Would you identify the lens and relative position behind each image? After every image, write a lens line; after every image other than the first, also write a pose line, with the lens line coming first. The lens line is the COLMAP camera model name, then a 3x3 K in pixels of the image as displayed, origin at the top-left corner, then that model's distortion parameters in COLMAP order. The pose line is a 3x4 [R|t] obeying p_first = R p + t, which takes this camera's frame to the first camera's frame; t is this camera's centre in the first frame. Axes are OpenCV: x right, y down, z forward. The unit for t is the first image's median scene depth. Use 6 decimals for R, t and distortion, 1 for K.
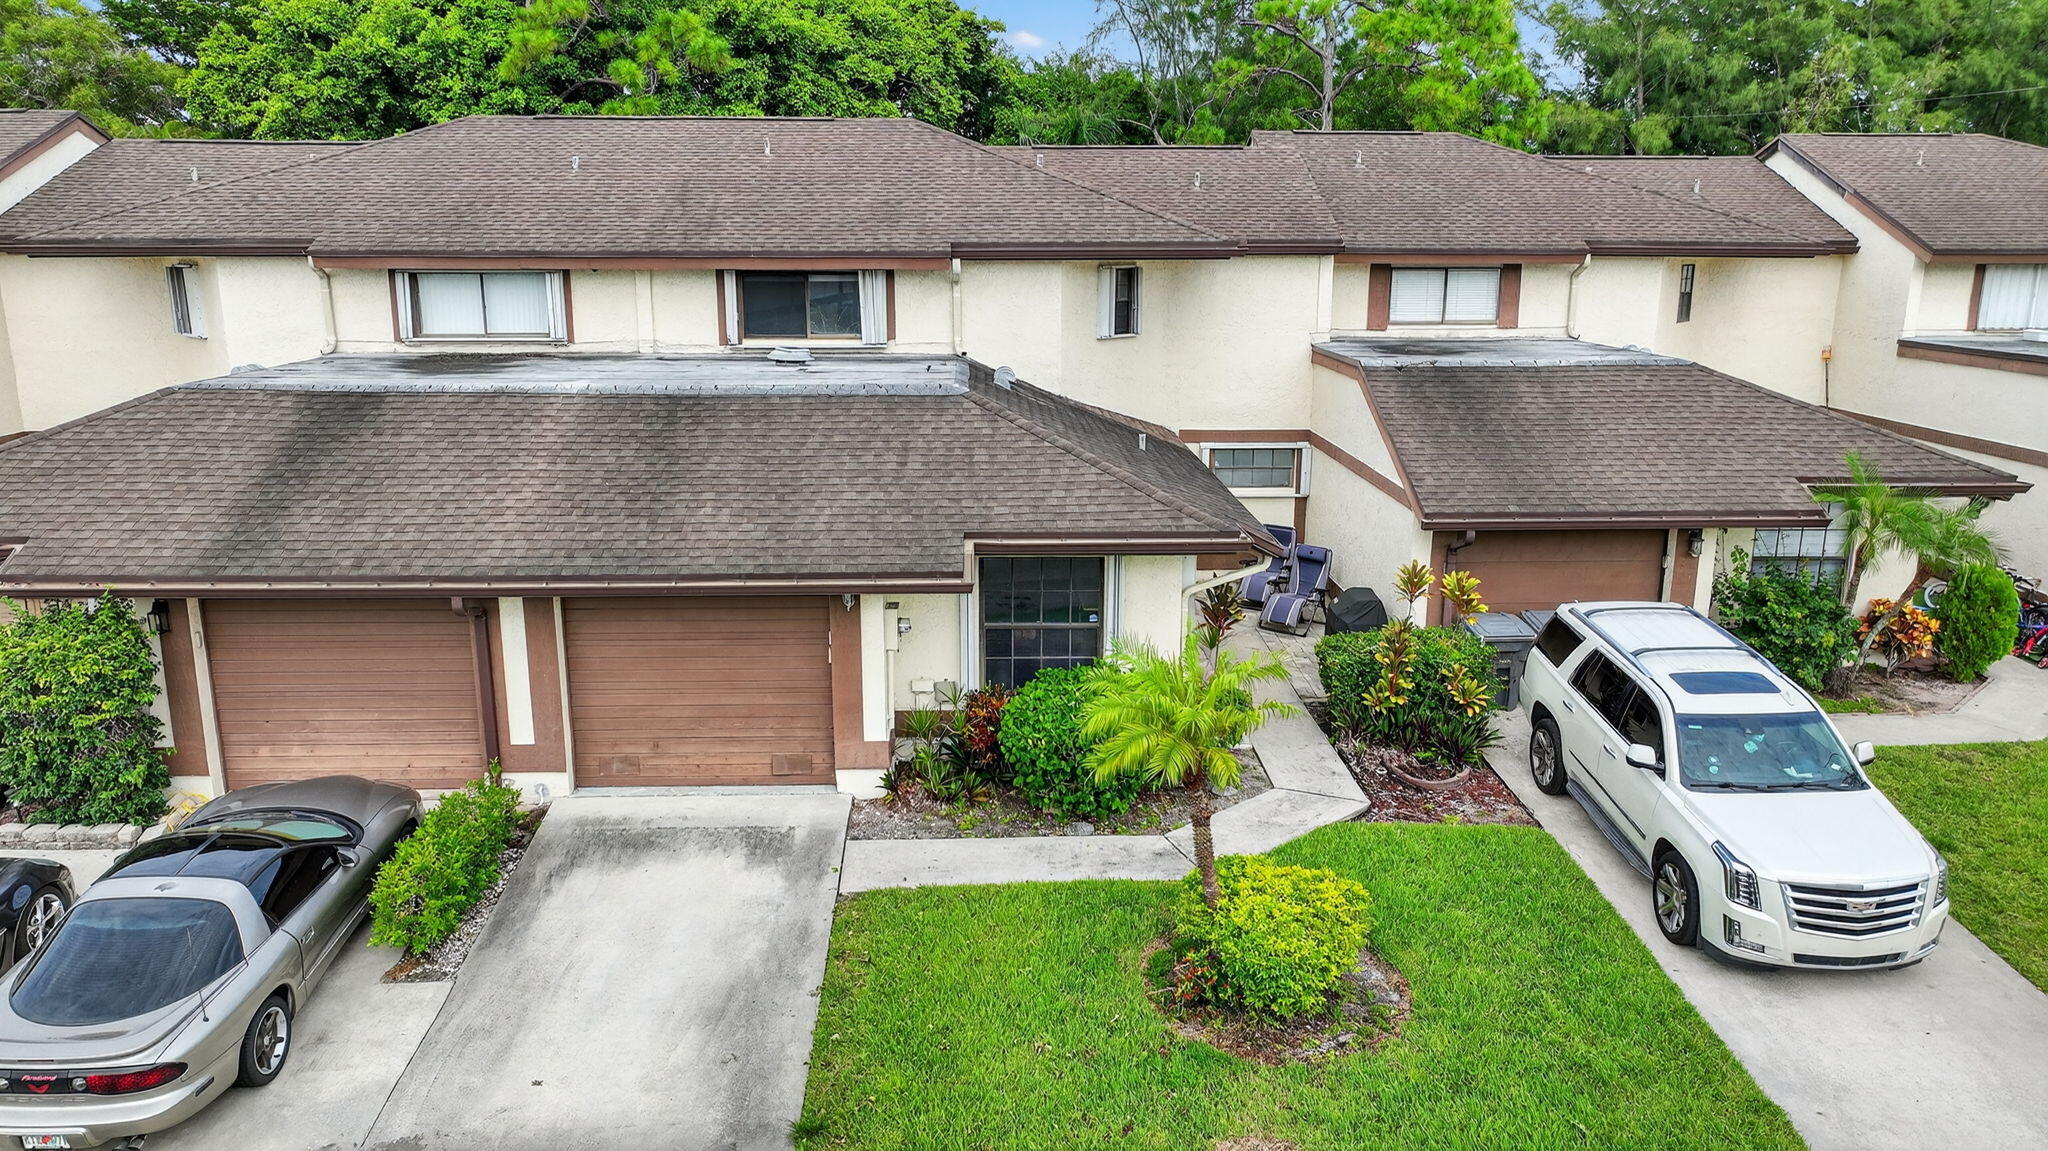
lens RADIAL K [[1452.5, 0, 1024.0], [0, 1452.5, 575.5], [0, 0, 1]] dist [-0.029207, -0.000510]
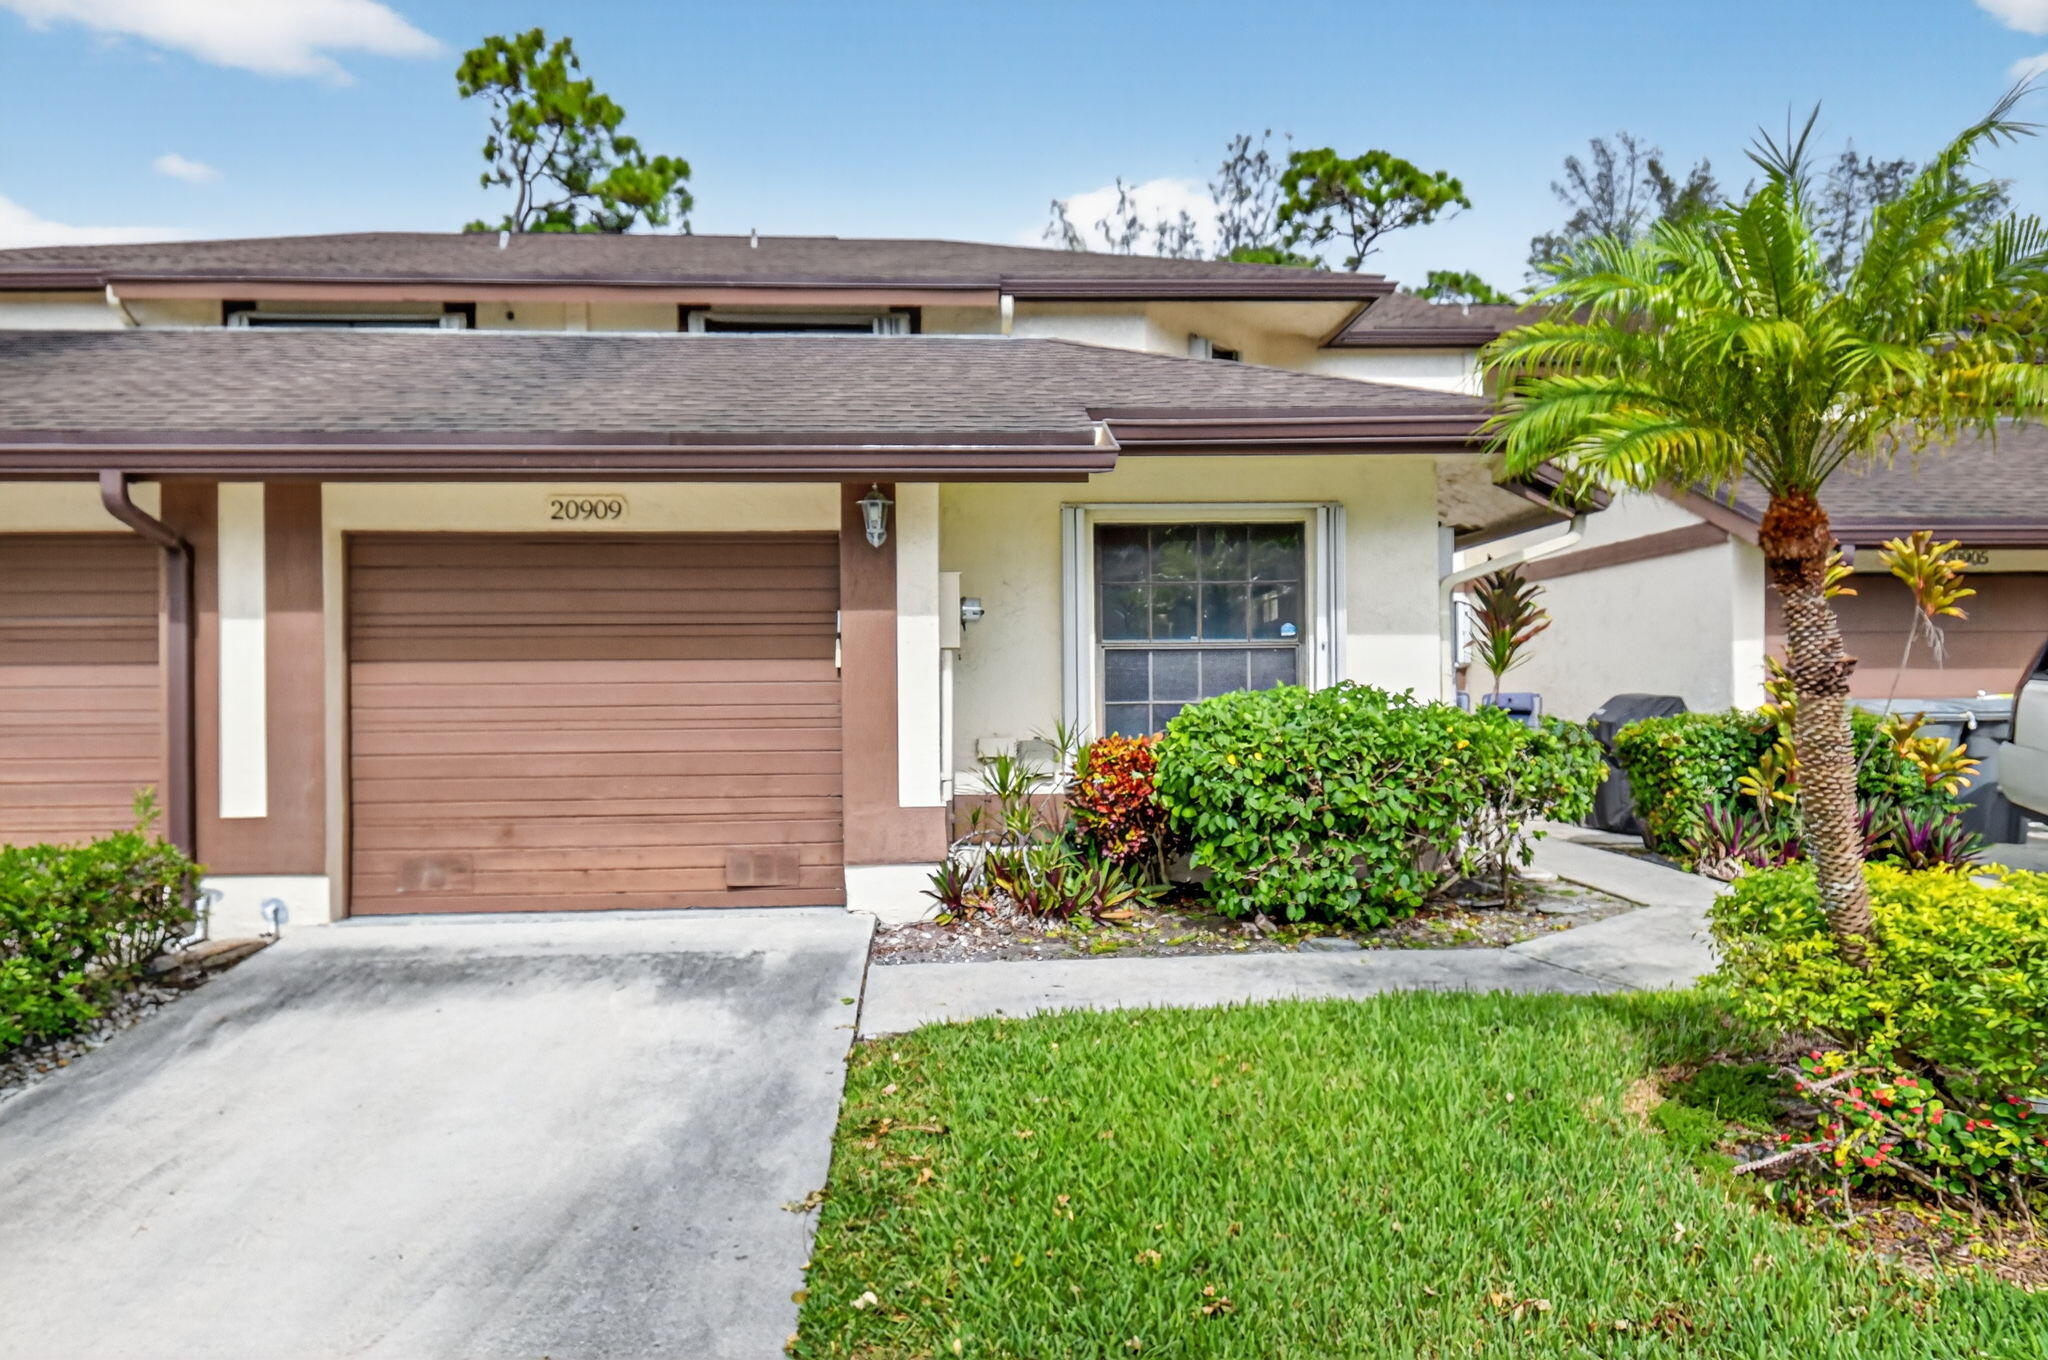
lens RADIAL K [[1374.7, 0, 1018.9], [0, 1374.7, 691.8], [0, 0, 1]] dist [0.035845, -0.047743]
pose [[0.999730, -0.013179, 0.019115, -0.078760], [0.017480, 0.969099, -0.246054, 0.207641], [-0.015282, 0.246321, 0.969068, 0.520341]]
